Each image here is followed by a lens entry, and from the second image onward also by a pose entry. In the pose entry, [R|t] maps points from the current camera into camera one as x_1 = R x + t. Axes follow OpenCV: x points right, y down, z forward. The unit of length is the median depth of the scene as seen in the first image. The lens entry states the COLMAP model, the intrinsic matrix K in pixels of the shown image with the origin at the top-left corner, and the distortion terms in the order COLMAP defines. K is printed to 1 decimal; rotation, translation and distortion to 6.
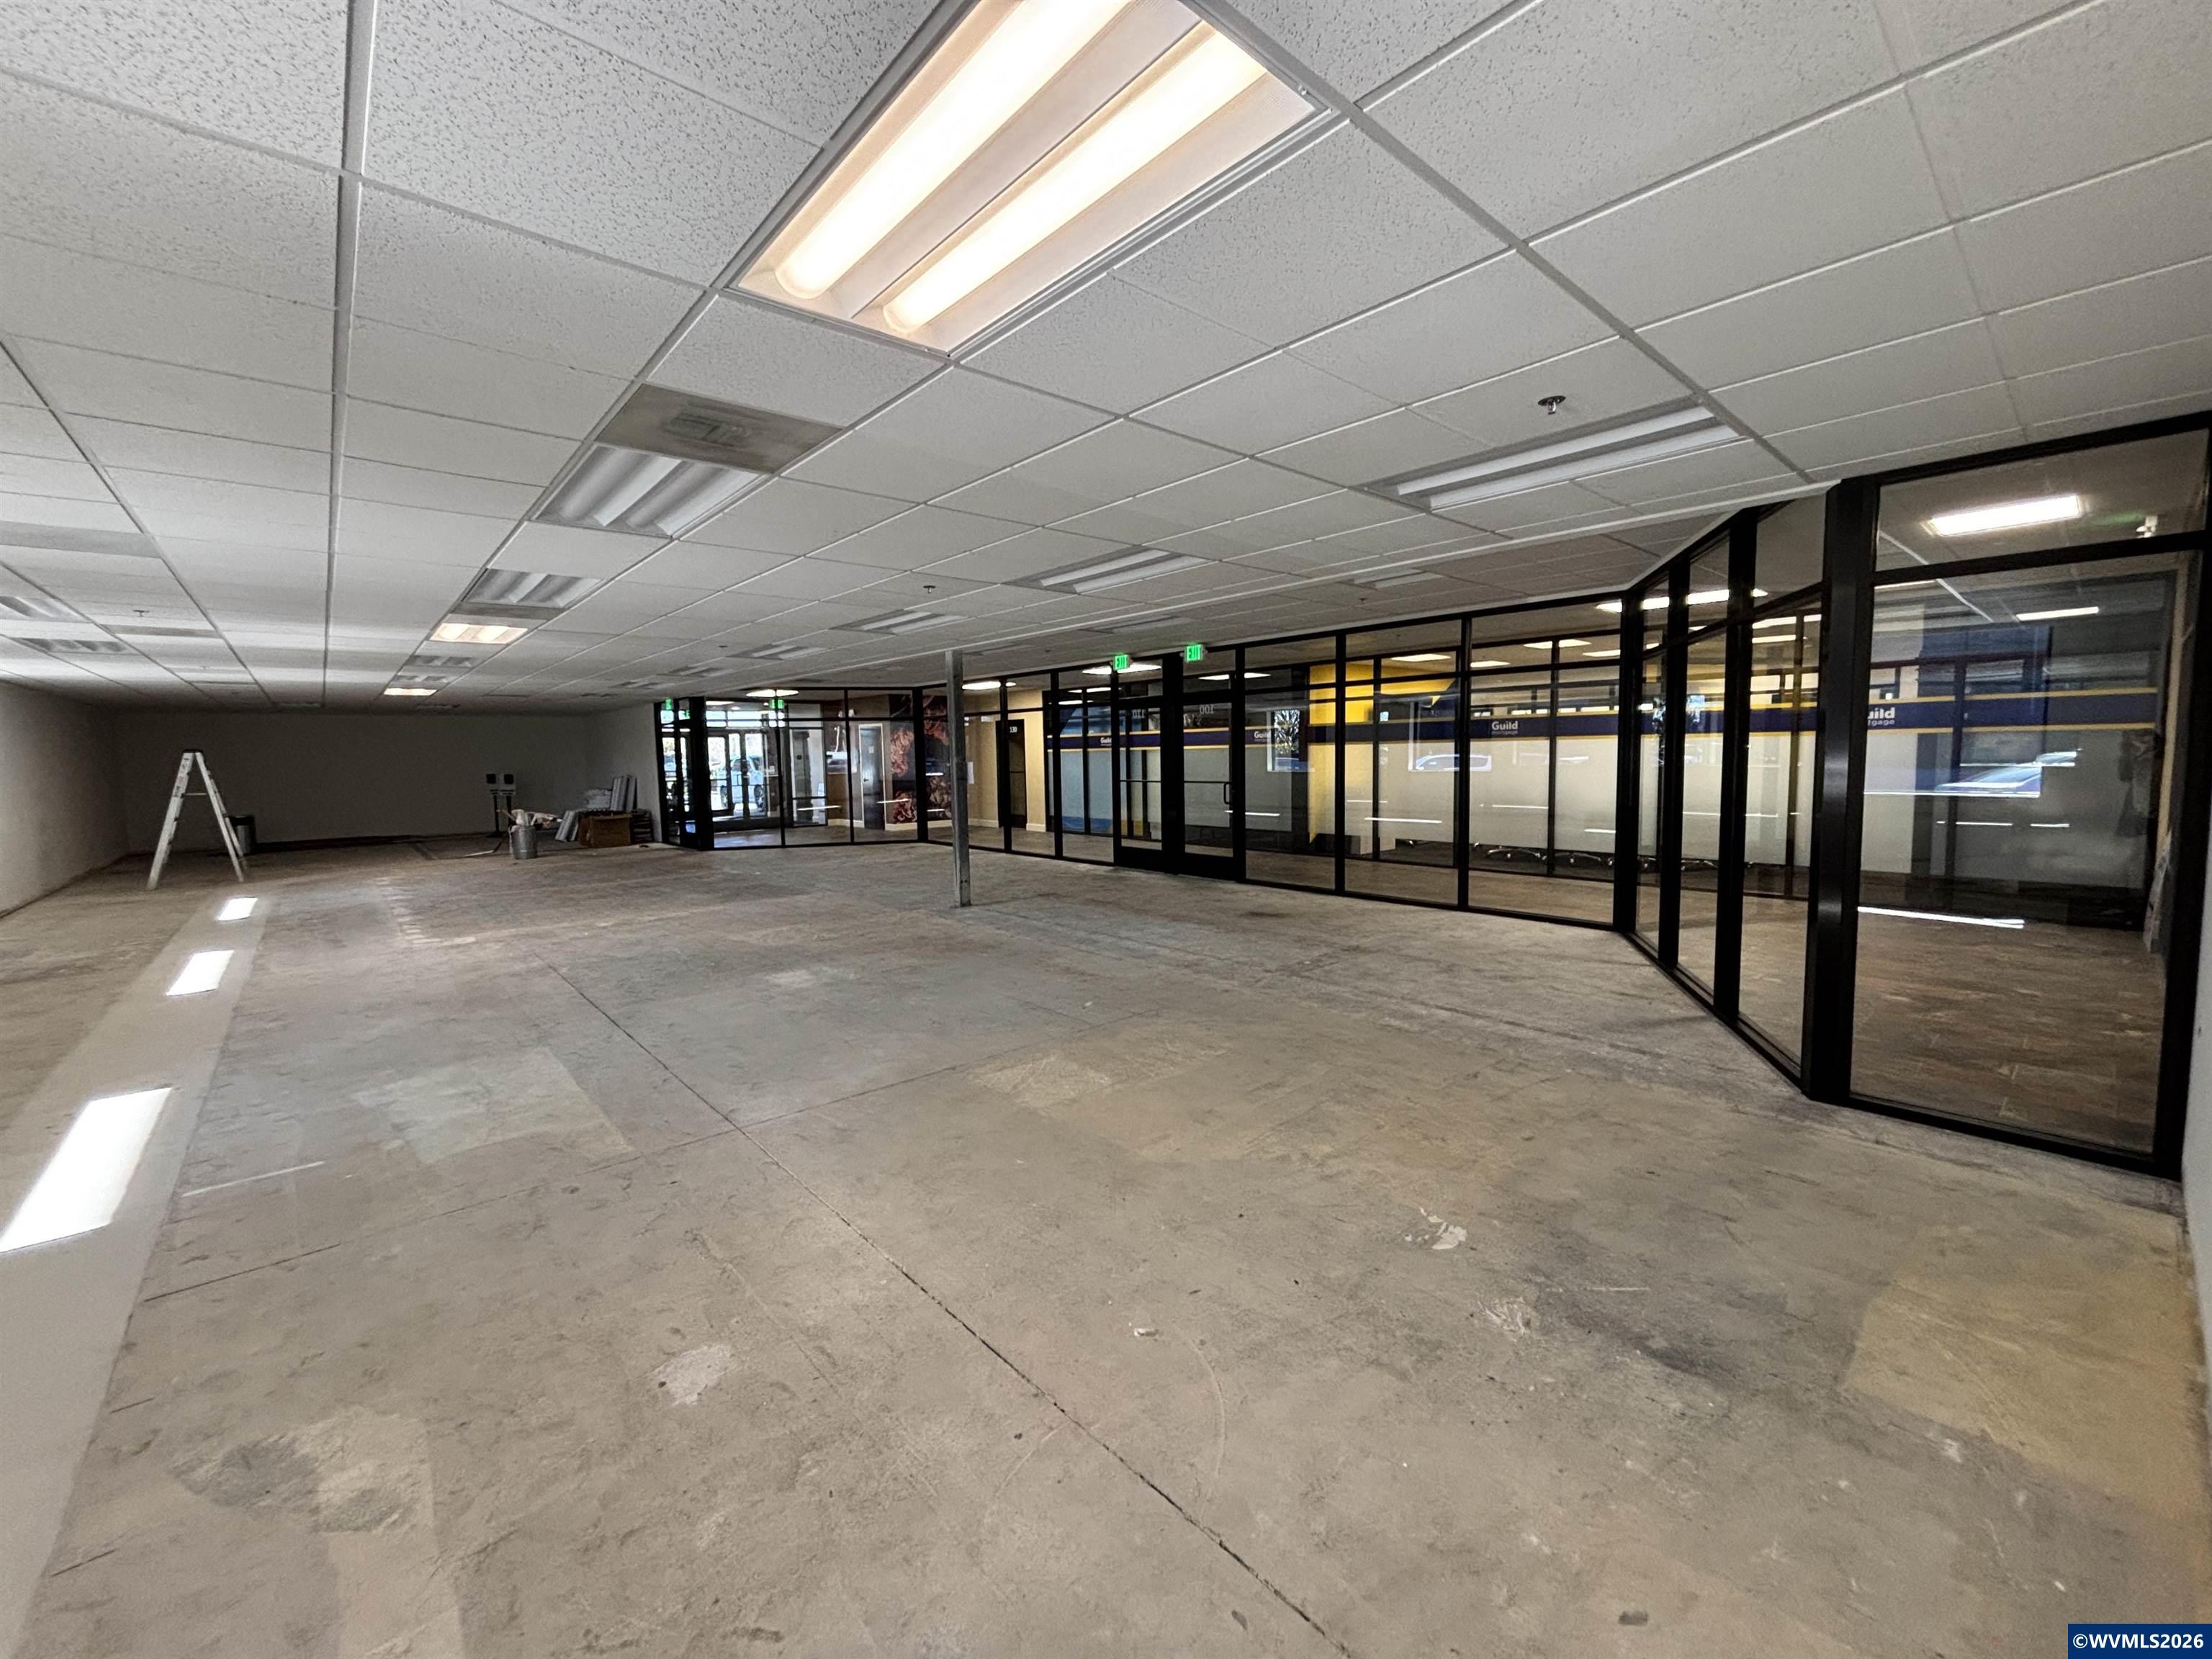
lens RADIAL K [[891.3, 0, 1105.2], [0, 891.3, 828.7], [0, 0, 1]] dist [-0.002538, -0.000326]
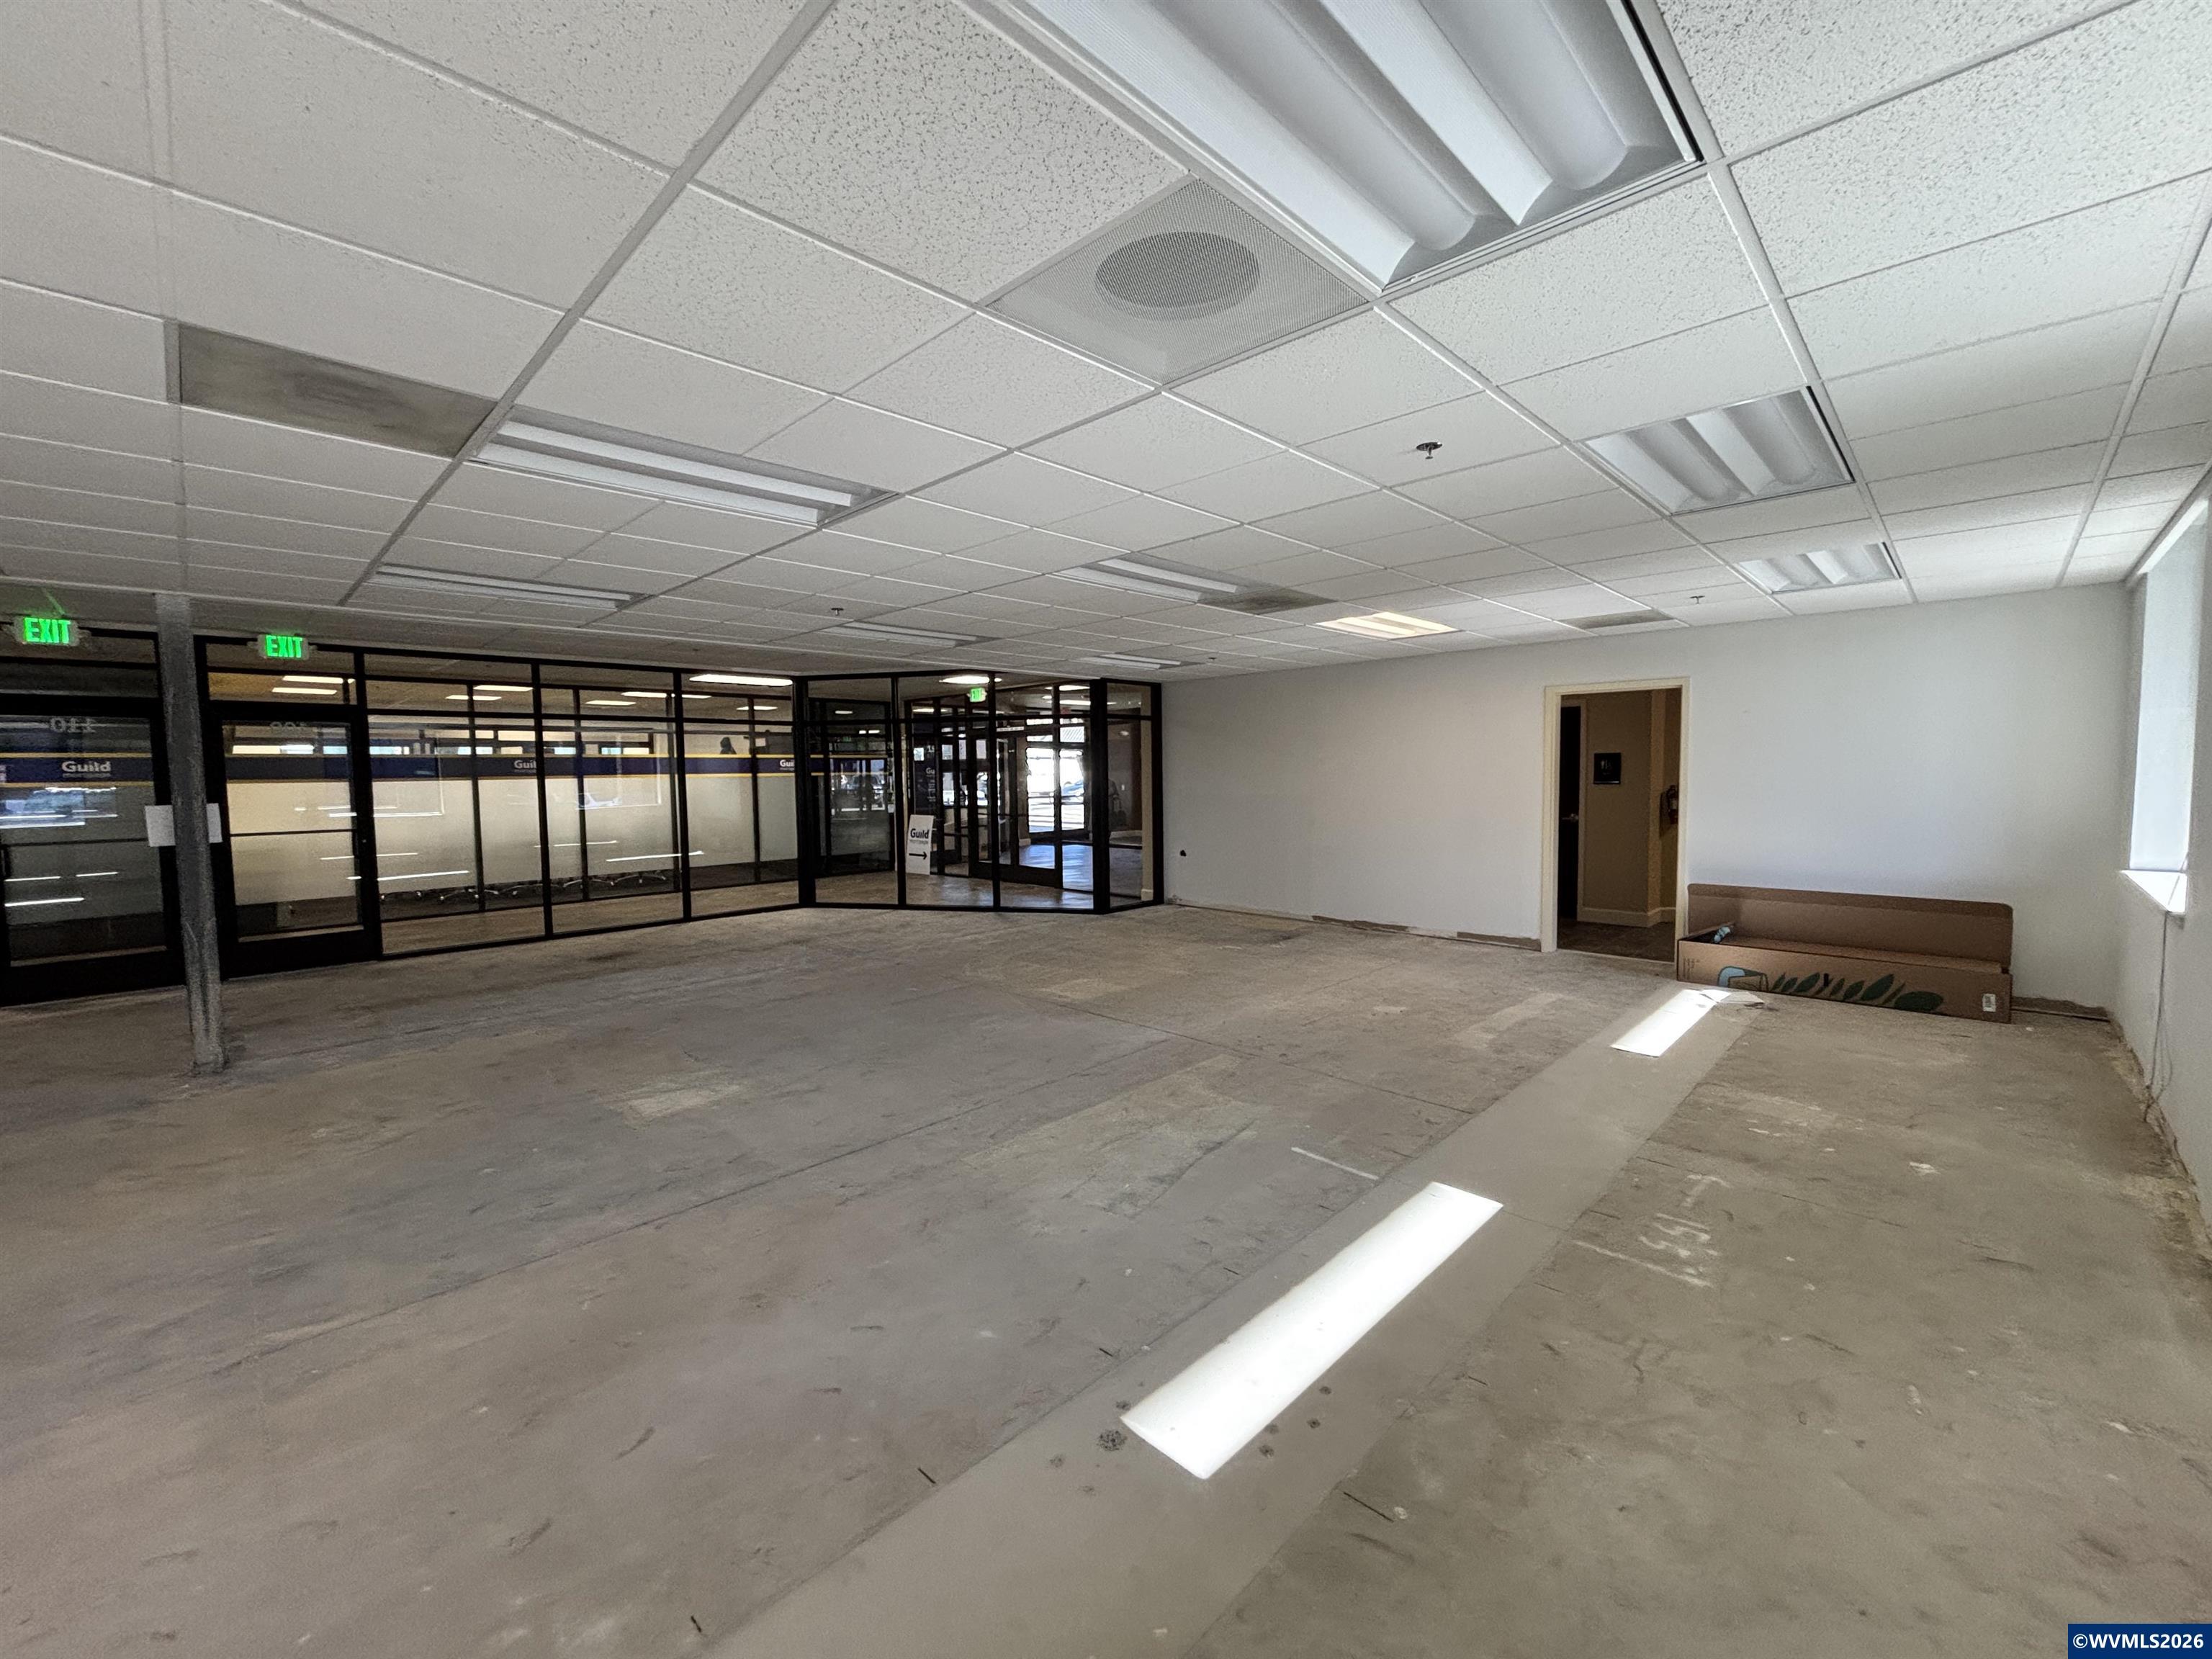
lens RADIAL K [[891.3, 0, 1103.3], [0, 891.3, 825.0], [0, 0, 1]] dist [-0.002538, -0.000326]
pose [[-0.068784, -0.040651, 0.996803, -1.484850], [0.102512, 0.993593, 0.047594, -0.062614], [-0.992351, 0.105458, -0.064176, 0.974027]]
